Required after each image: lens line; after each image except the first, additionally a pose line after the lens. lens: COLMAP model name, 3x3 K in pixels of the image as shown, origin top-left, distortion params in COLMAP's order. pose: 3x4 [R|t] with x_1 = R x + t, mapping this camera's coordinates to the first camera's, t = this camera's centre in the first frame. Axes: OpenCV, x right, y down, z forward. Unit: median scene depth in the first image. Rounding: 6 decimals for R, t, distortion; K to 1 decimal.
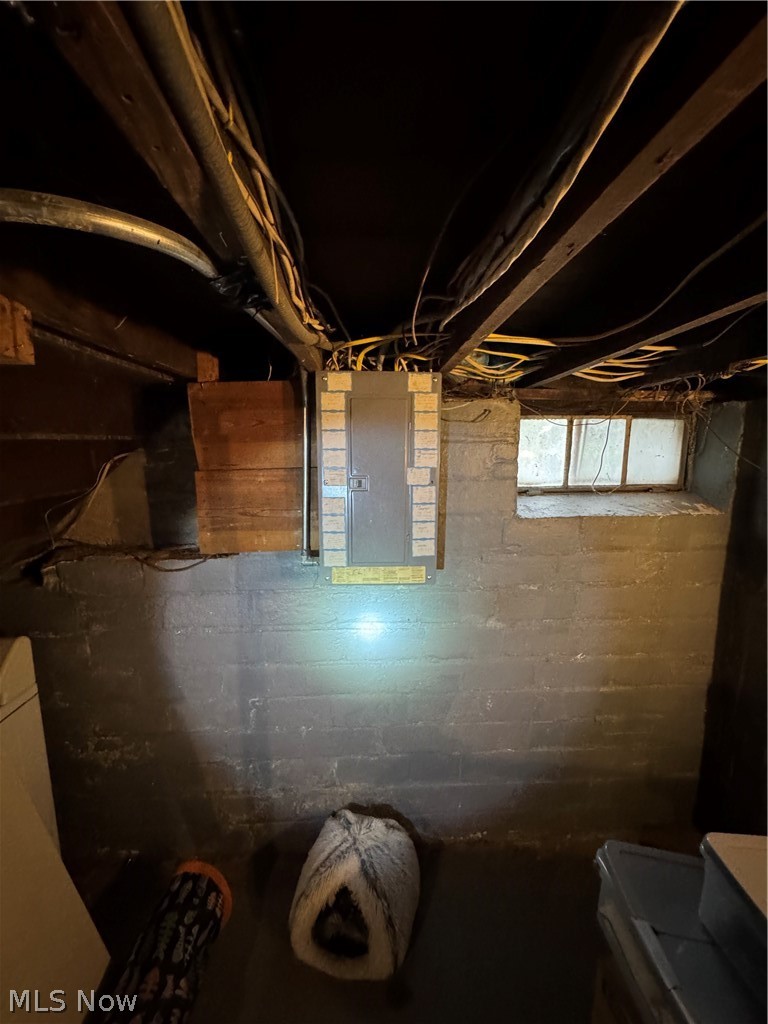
lens RADIAL K [[404.1, 0, 384.0], [0, 404.1, 512.0], [0, 0, 1]] dist [0.001520, 0.000326]
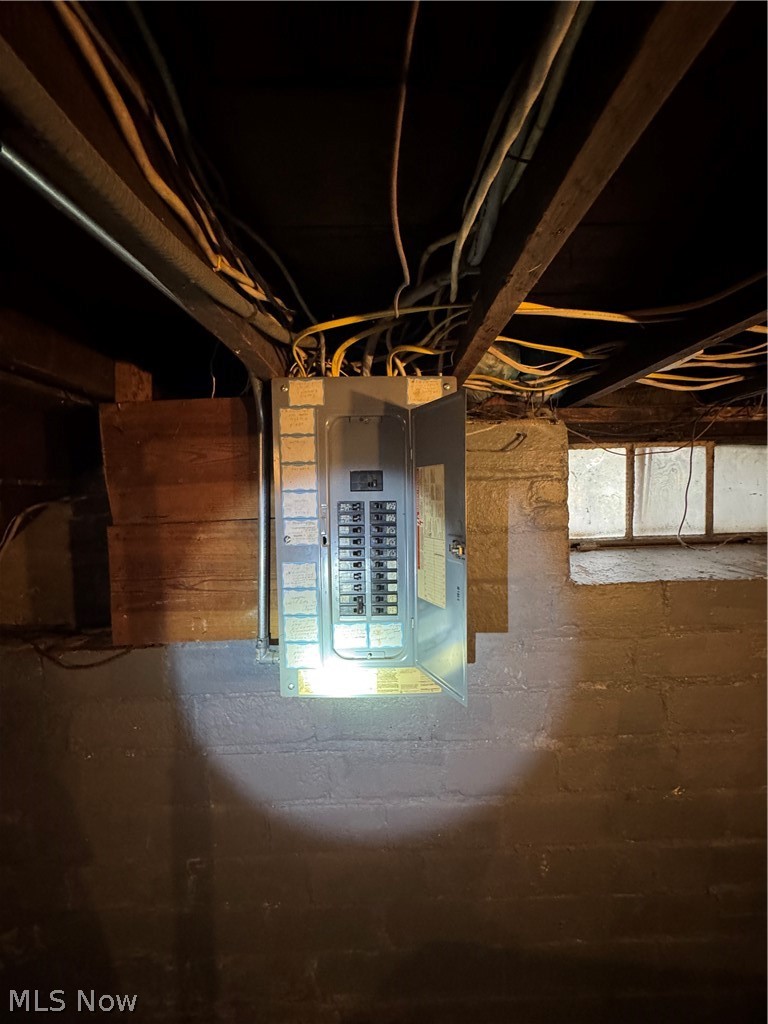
lens RADIAL K [[404.1, 0, 384.0], [0, 404.1, 512.0], [0, 0, 1]] dist [0.001520, 0.000326]
pose [[0.999205, -0.017588, -0.035767, 0.034460], [0.013223, 0.992829, -0.118806, -0.032729], [0.037600, 0.118239, 0.992273, 0.290038]]
